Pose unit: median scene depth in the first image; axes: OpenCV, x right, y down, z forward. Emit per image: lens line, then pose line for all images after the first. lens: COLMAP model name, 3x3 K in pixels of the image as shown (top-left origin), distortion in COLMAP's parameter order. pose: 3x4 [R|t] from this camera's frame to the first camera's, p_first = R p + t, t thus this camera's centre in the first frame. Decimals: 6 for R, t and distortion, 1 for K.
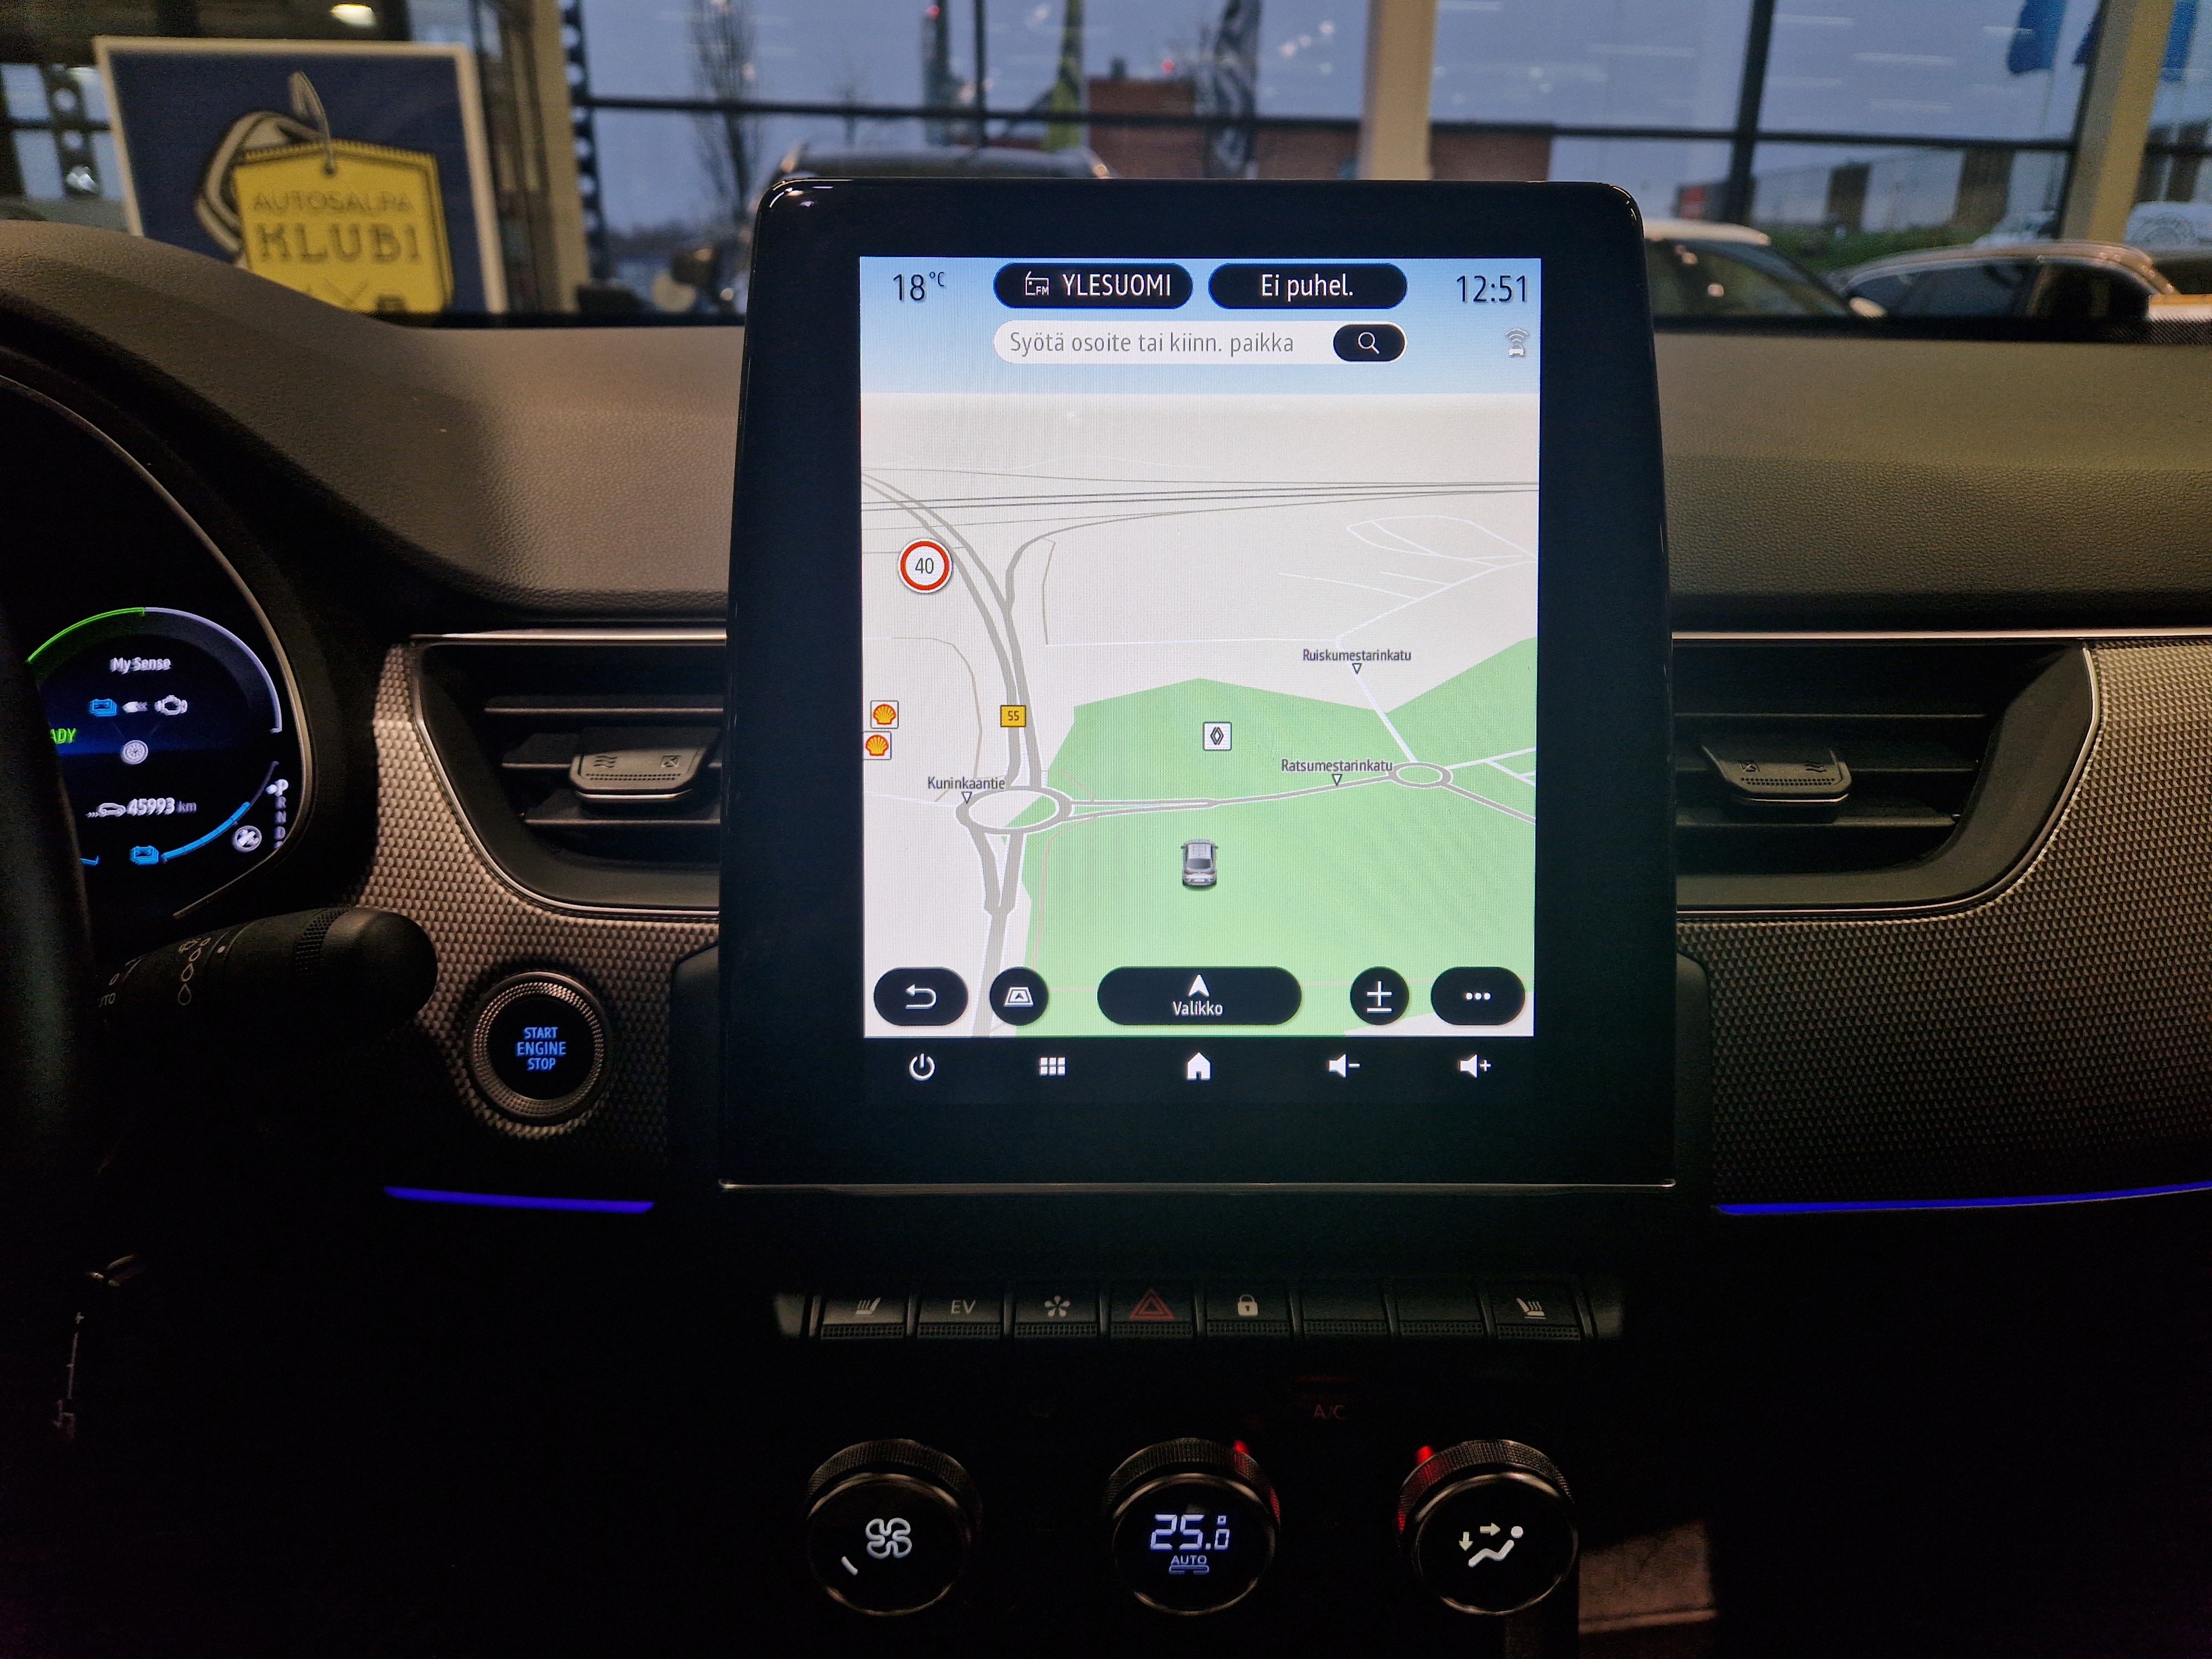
lens RADIAL K [[1498.0, 0, 1171.7], [0, 1498.0, 864.7], [0, 0, 1]] dist [0.069227, -0.063866]
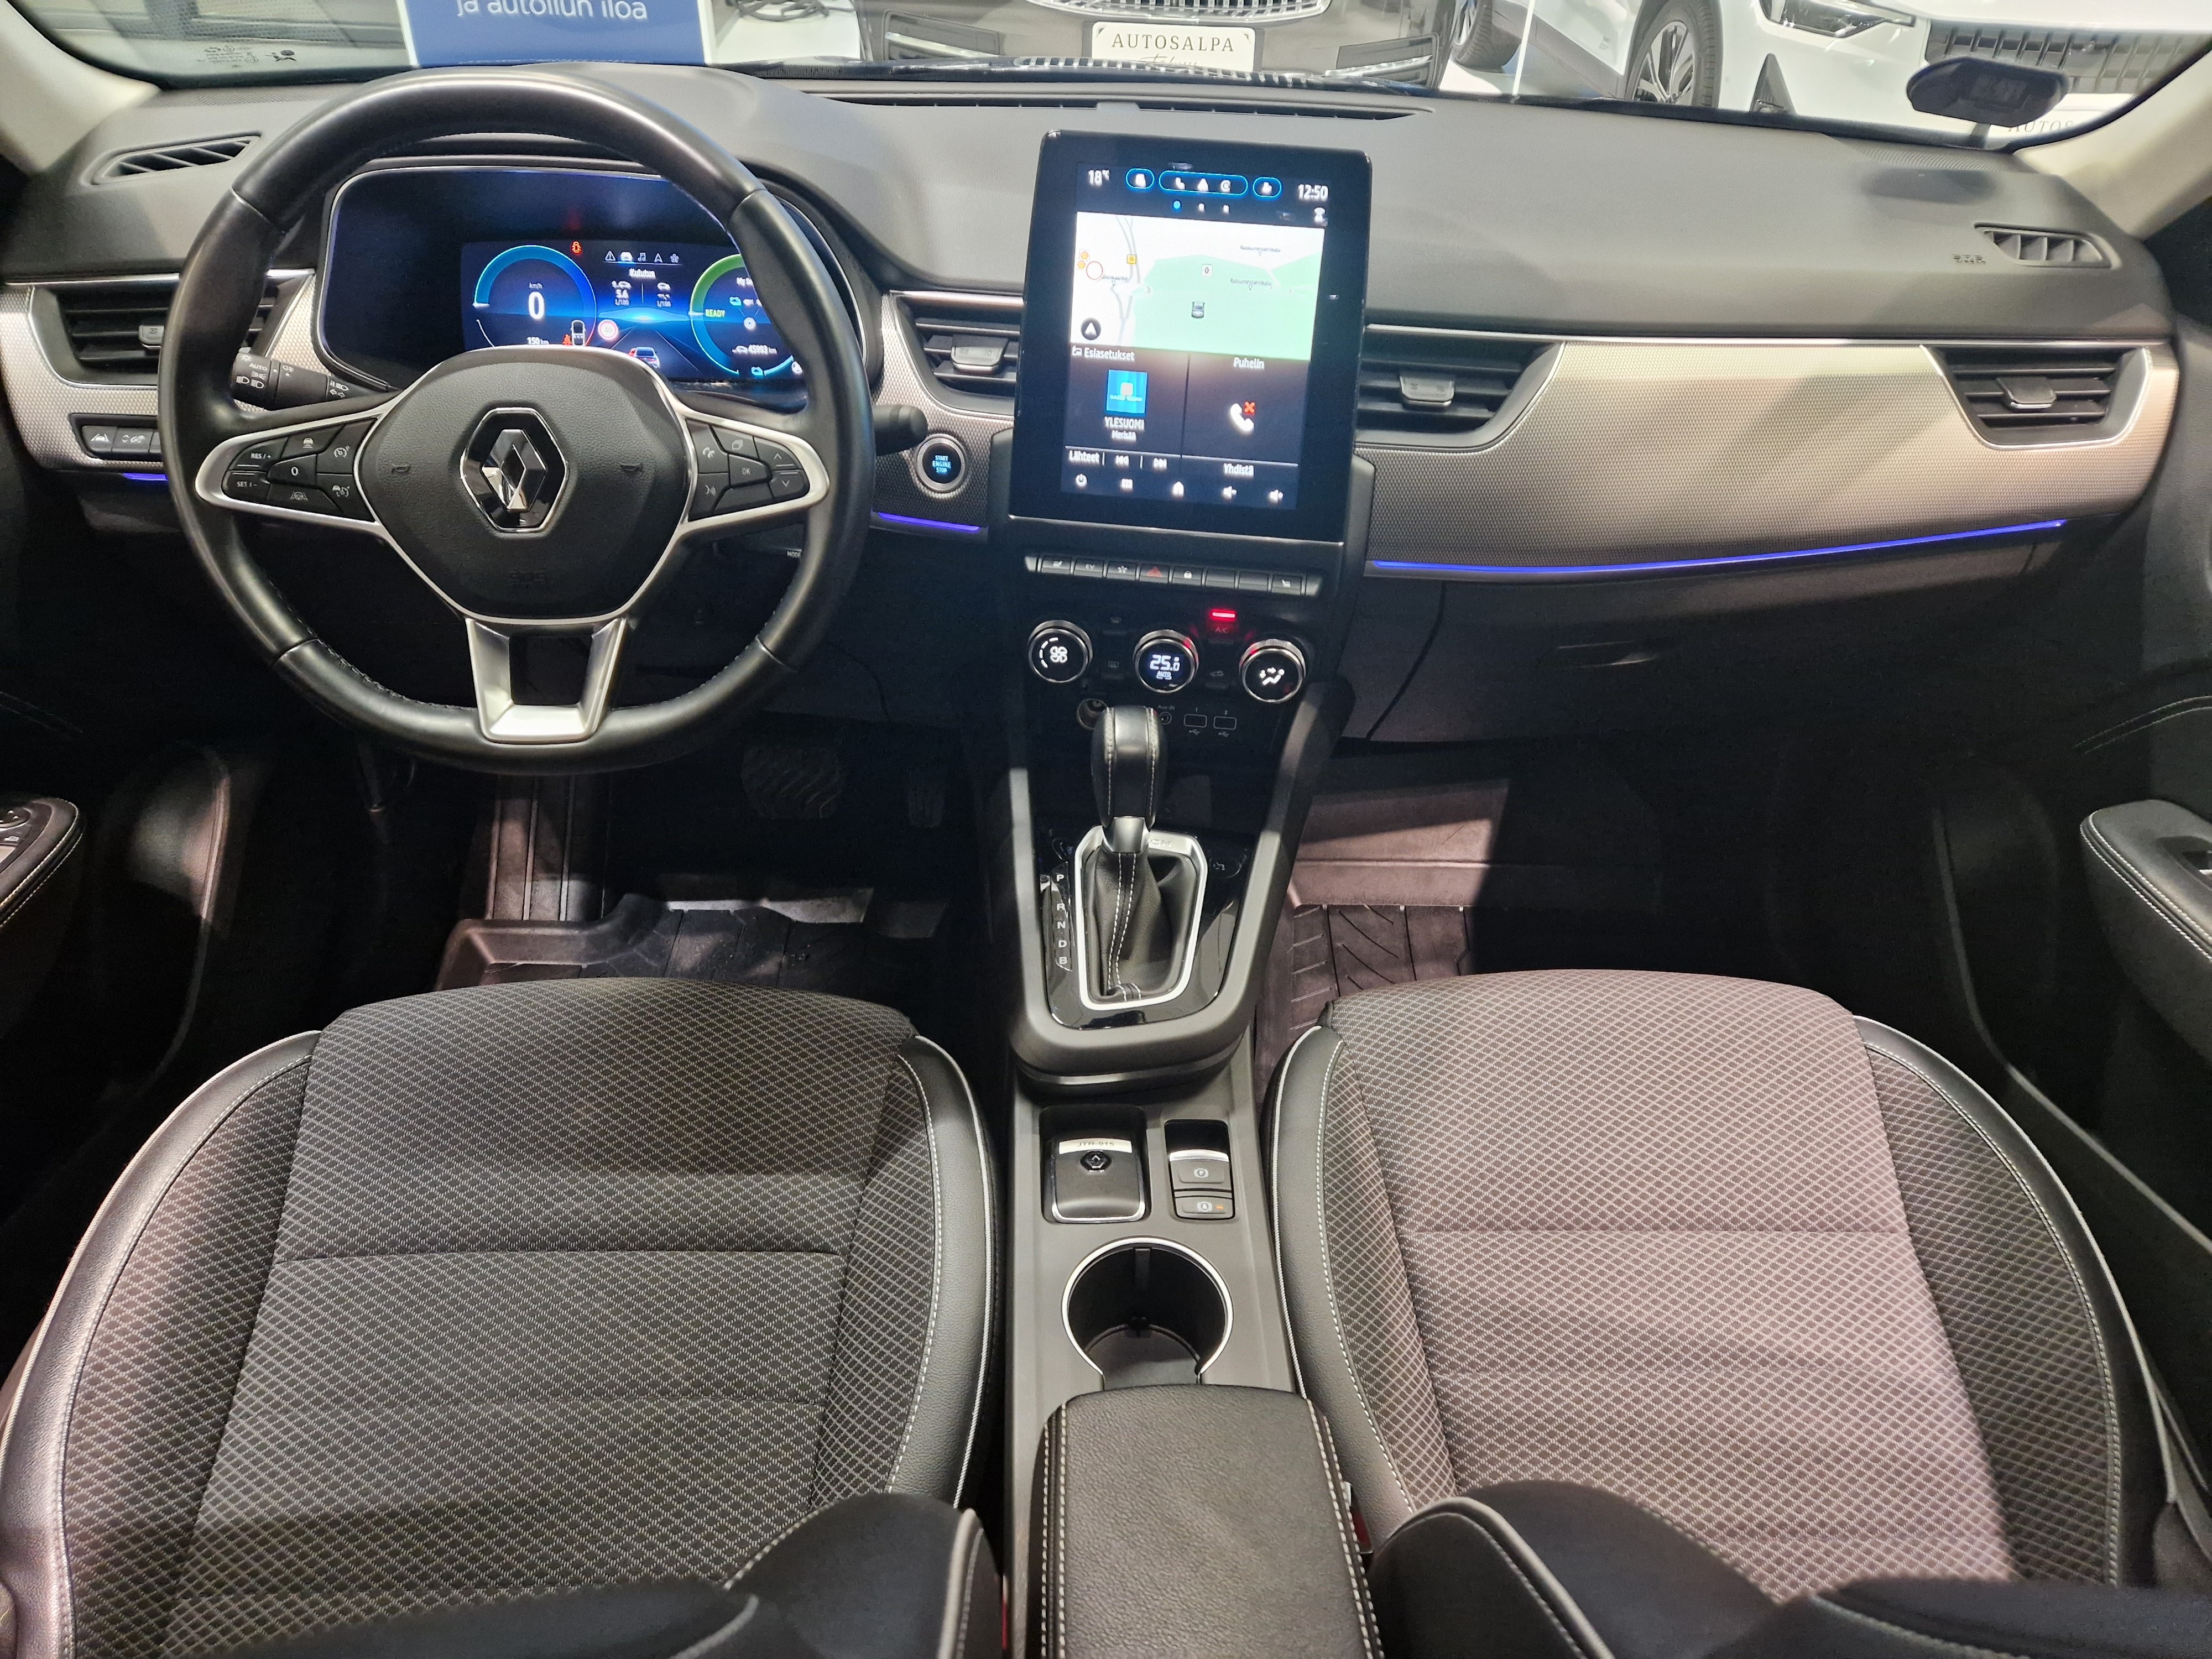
lens RADIAL K [[1447.6, 0, 1140.6], [0, 1447.6, 870.0], [0, 0, 1]] dist [0.038887, -0.015316]
pose [[0.992629, 0.099668, -0.068947, 0.206023], [-0.073220, 0.946544, 0.314156, -0.036658], [0.096572, -0.306792, 0.946864, -1.789832]]
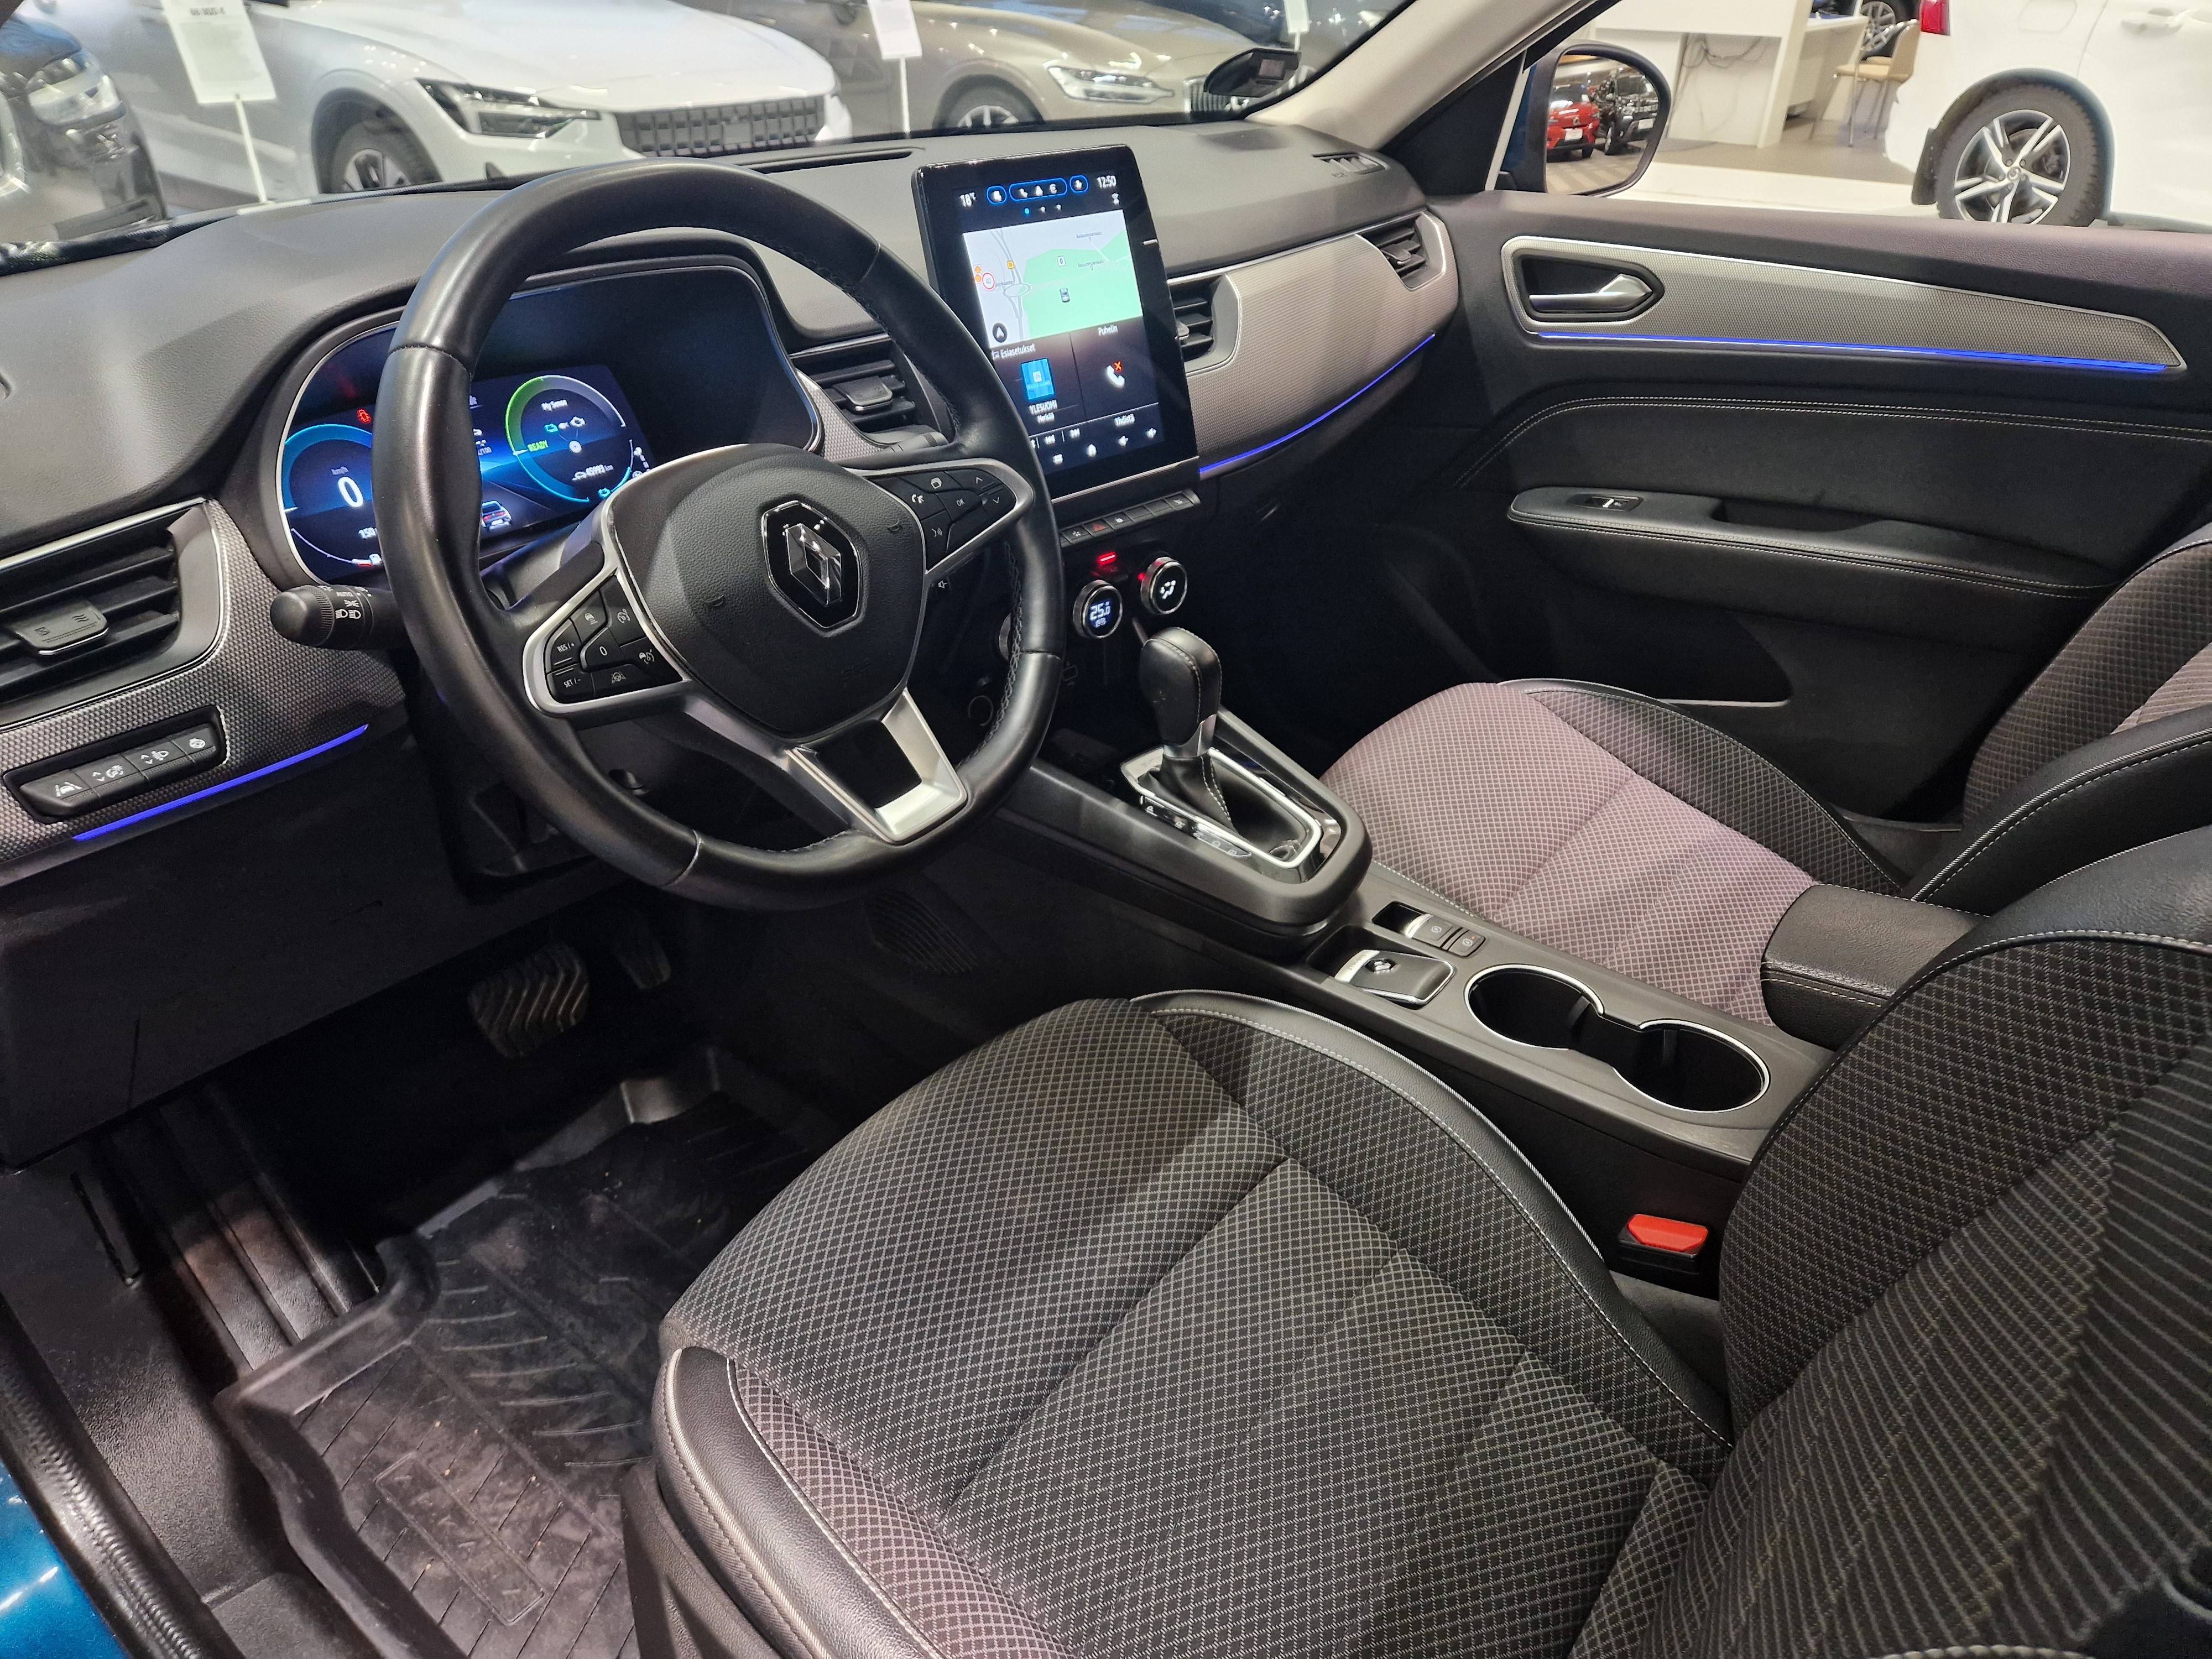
lens RADIAL K [[1498.0, 0, 1075.7], [0, 1498.0, 853.8], [0, 0, 1]] dist [0.069227, -0.063866]
pose [[0.735213, -0.353420, 0.578409, -2.159005], [0.230560, 0.932825, 0.276911, 0.042762], [-0.637420, -0.070231, 0.767309, -1.491740]]
